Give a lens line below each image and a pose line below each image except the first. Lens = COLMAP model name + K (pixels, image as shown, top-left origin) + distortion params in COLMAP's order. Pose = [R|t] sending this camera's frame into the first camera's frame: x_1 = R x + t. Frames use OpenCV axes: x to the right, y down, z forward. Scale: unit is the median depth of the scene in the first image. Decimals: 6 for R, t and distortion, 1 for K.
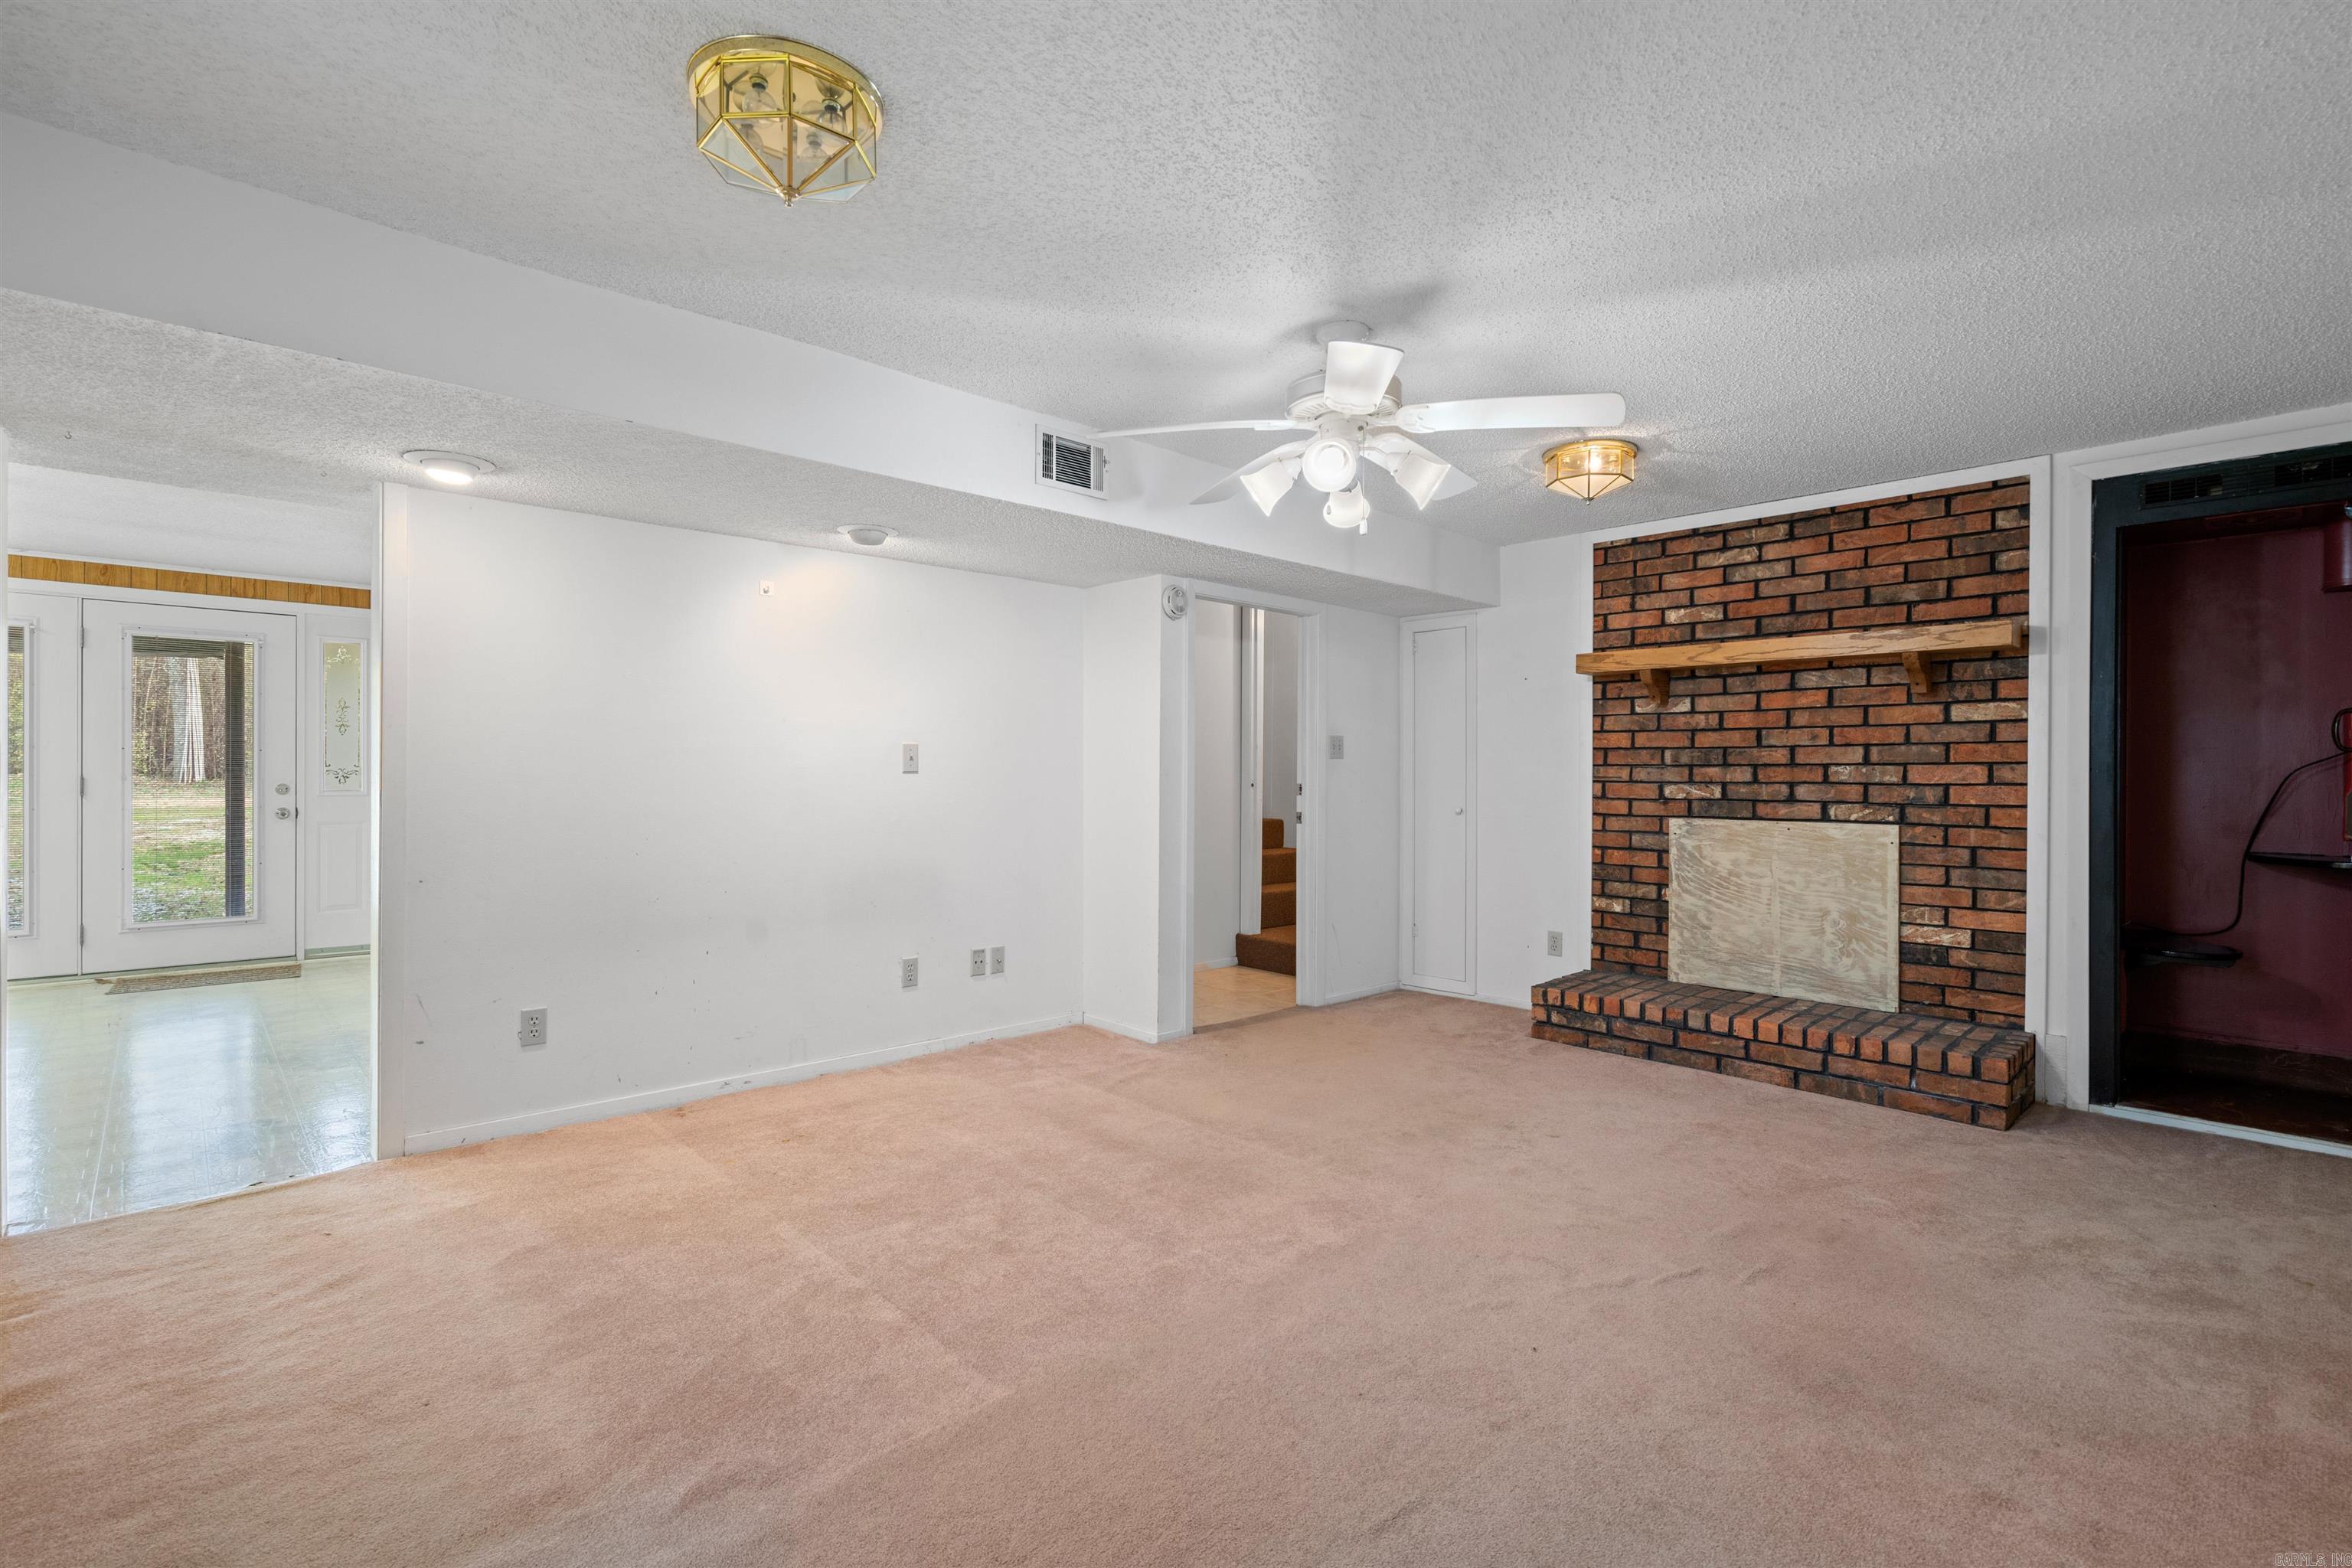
lens RADIAL K [[1089.7, 0, 1158.3], [0, 1089.7, 778.2], [0, 0, 1]] dist [-0.000495, 0.000326]
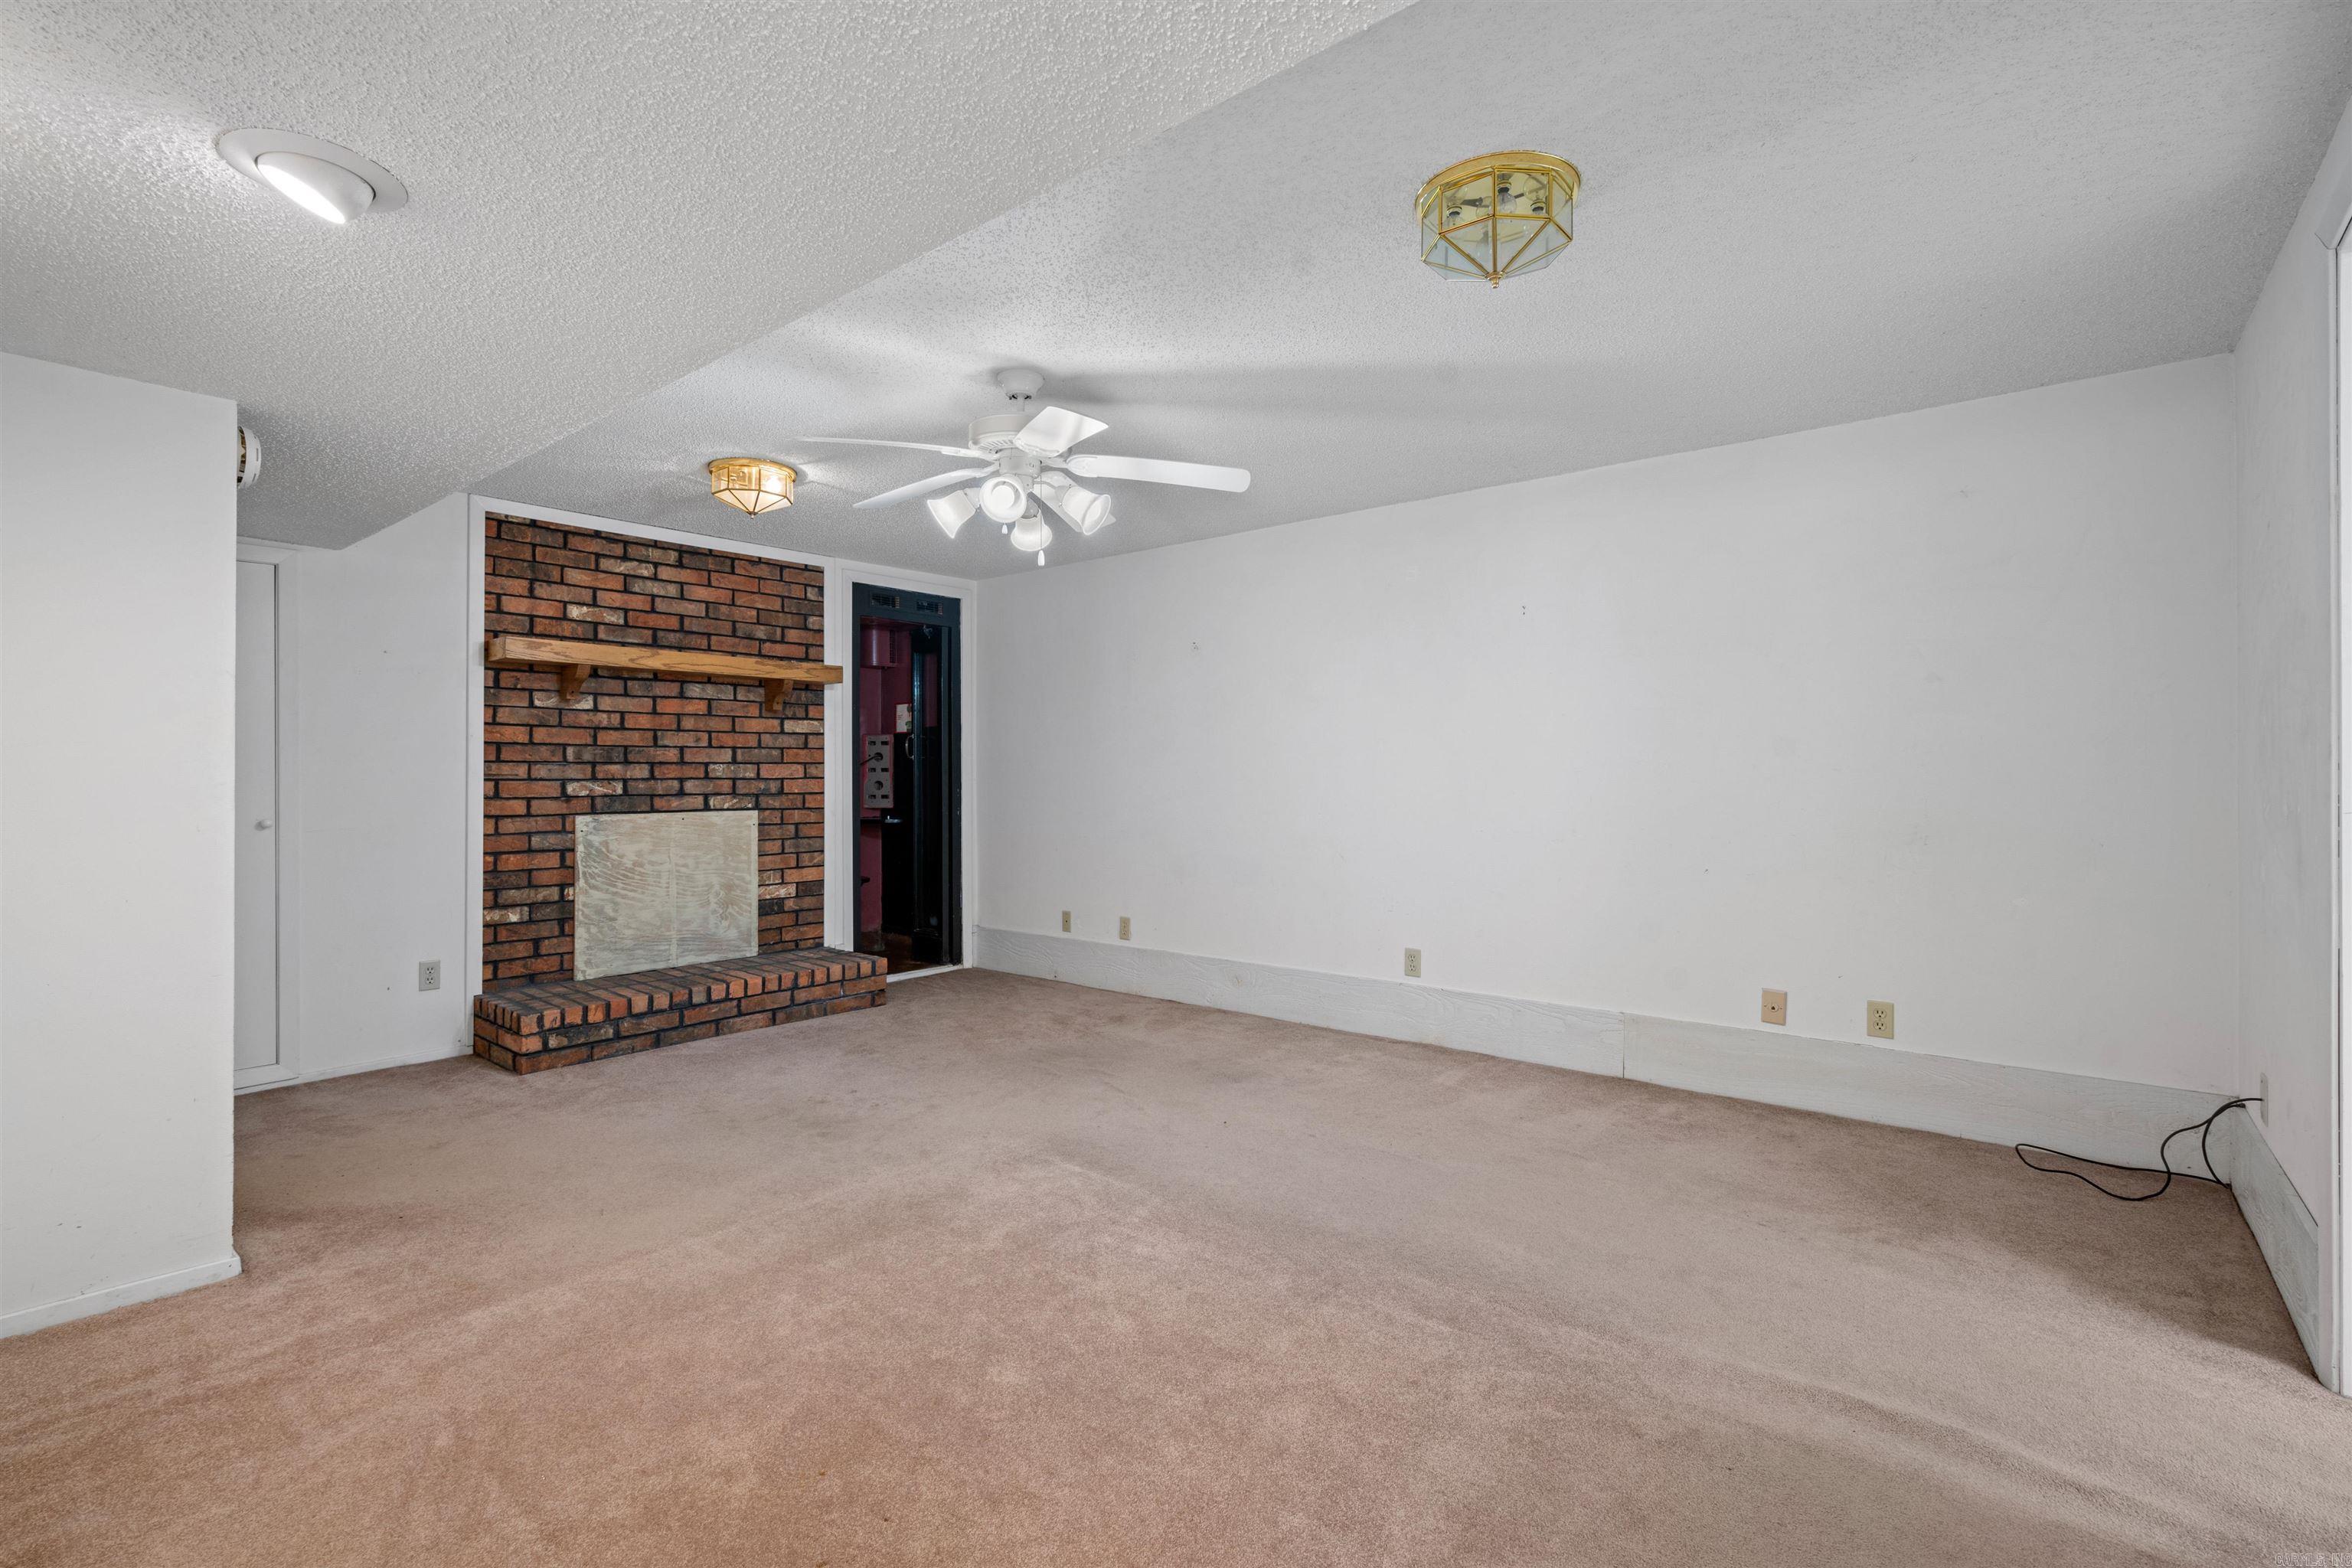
lens RADIAL K [[1089.7, 0, 1158.3], [0, 1089.7, 778.2], [0, 0, 1]] dist [-0.000495, 0.000326]
pose [[-0.134353, -0.005743, 0.990917, -0.621951], [0.006866, 0.999954, 0.006726, -0.000570], [-0.990910, 0.007707, -0.134307, 0.653511]]
